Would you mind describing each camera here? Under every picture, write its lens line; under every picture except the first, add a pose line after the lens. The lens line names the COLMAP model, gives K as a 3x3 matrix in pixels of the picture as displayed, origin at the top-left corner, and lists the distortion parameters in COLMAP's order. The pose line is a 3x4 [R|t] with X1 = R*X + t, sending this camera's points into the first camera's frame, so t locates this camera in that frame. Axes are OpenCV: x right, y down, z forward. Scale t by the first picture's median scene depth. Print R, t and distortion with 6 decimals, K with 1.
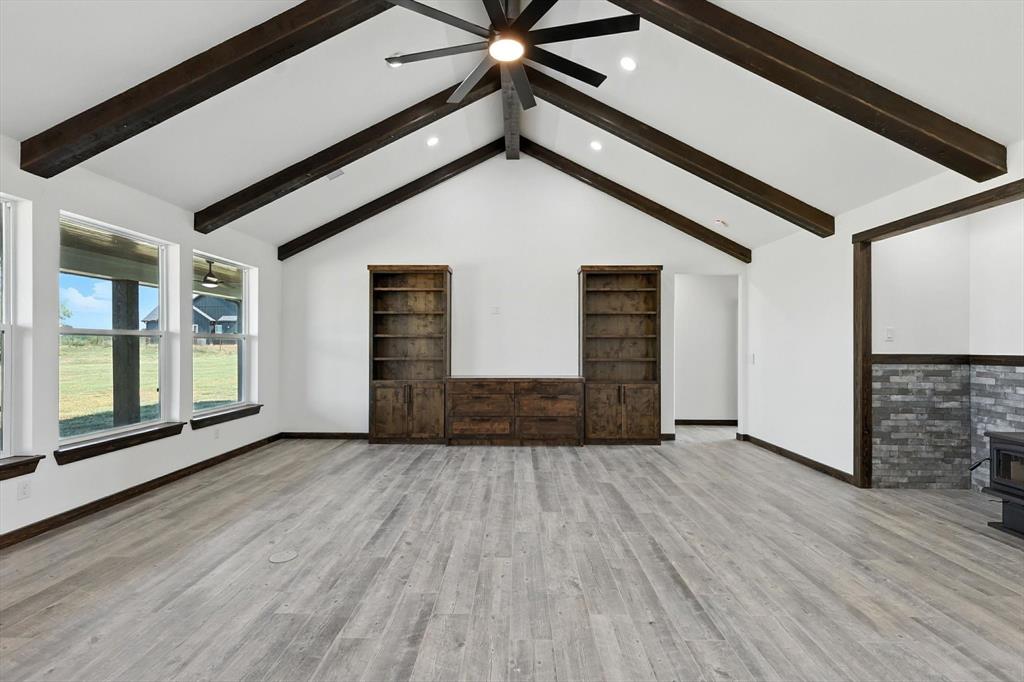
lens RADIAL K [[454.1, 0, 512.0], [0, 454.1, 341.0], [0, 0, 1]] dist [0.002984, -0.000020]
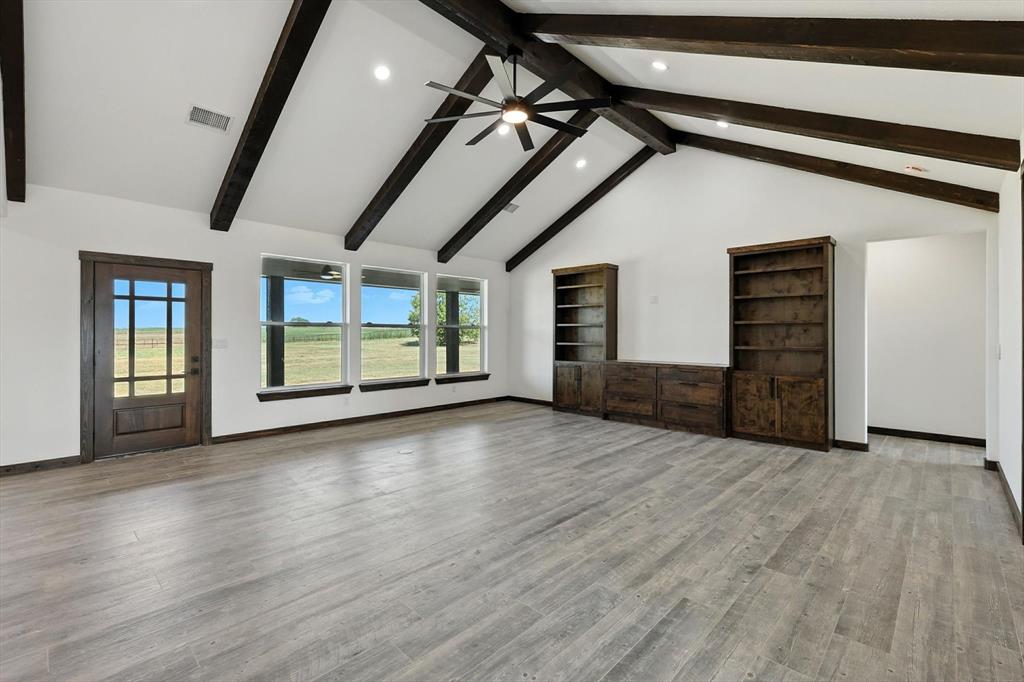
lens RADIAL K [[451.8, 0, 511.8], [0, 451.8, 329.2], [0, 0, 1]] dist [0.001061, 0.000160]
pose [[0.728878, -0.006880, -0.684609, 0.480461], [0.006797, 0.999973, -0.002813, 0.002331], [0.684610, -0.002603, 0.728905, 0.000011]]
